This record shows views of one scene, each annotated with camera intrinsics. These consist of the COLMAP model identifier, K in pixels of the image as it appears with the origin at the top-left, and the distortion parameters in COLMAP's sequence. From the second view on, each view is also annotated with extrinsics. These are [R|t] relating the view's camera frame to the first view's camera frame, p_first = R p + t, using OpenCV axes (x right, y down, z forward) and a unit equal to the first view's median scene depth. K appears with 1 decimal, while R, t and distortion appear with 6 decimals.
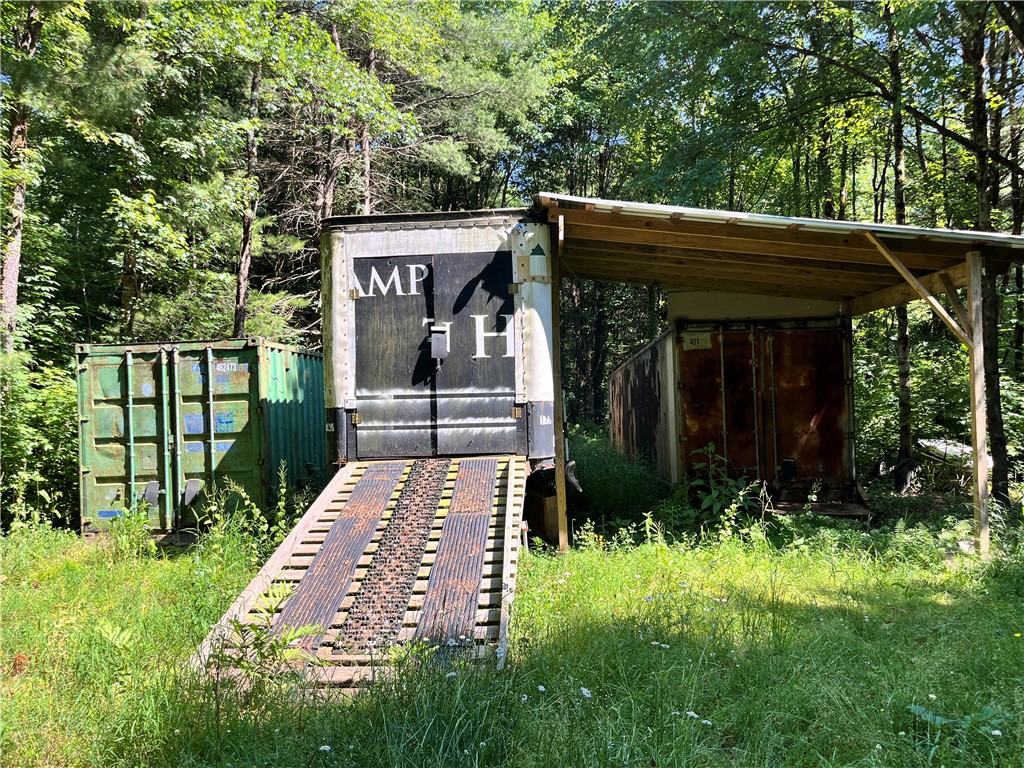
lens RADIAL K [[765.8, 0, 512.1], [0, 765.8, 402.3], [0, 0, 1]] dist [0.023891, -0.002509]
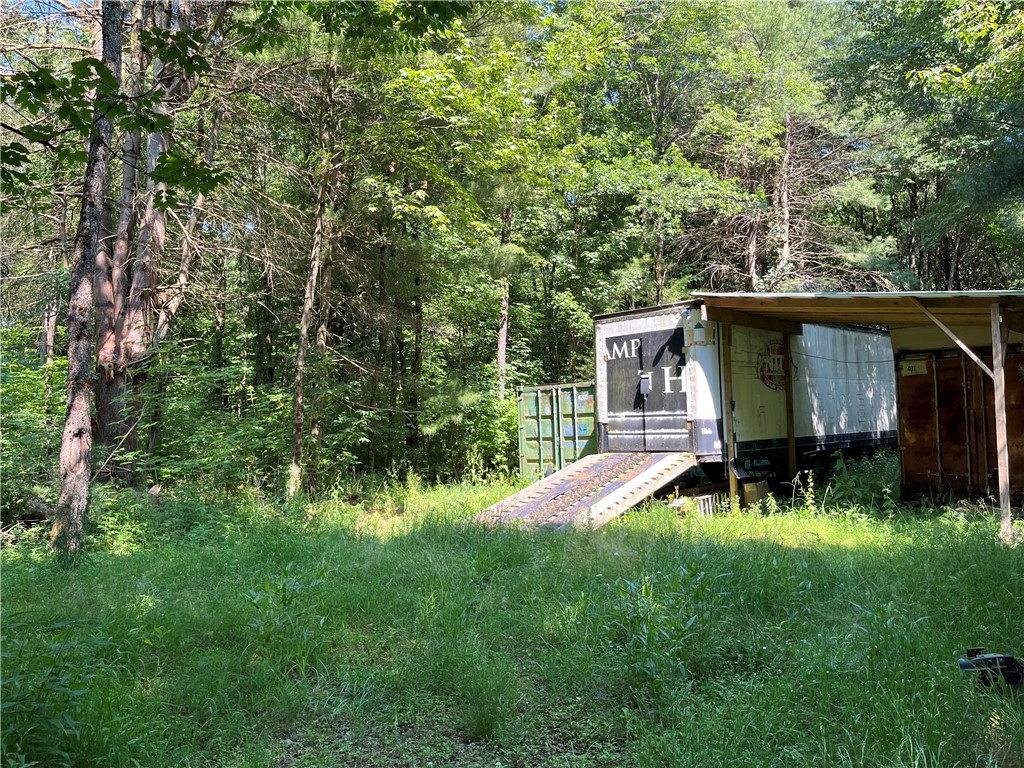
lens RADIAL K [[765.8, 0, 512.1], [0, 765.8, 402.3], [0, 0, 1]] dist [0.023891, -0.002509]
pose [[0.743643, -0.010949, -0.668487, 0.813798], [0.003352, 0.999914, -0.012648, -0.017627], [0.668568, 0.007165, 0.743616, -0.457607]]
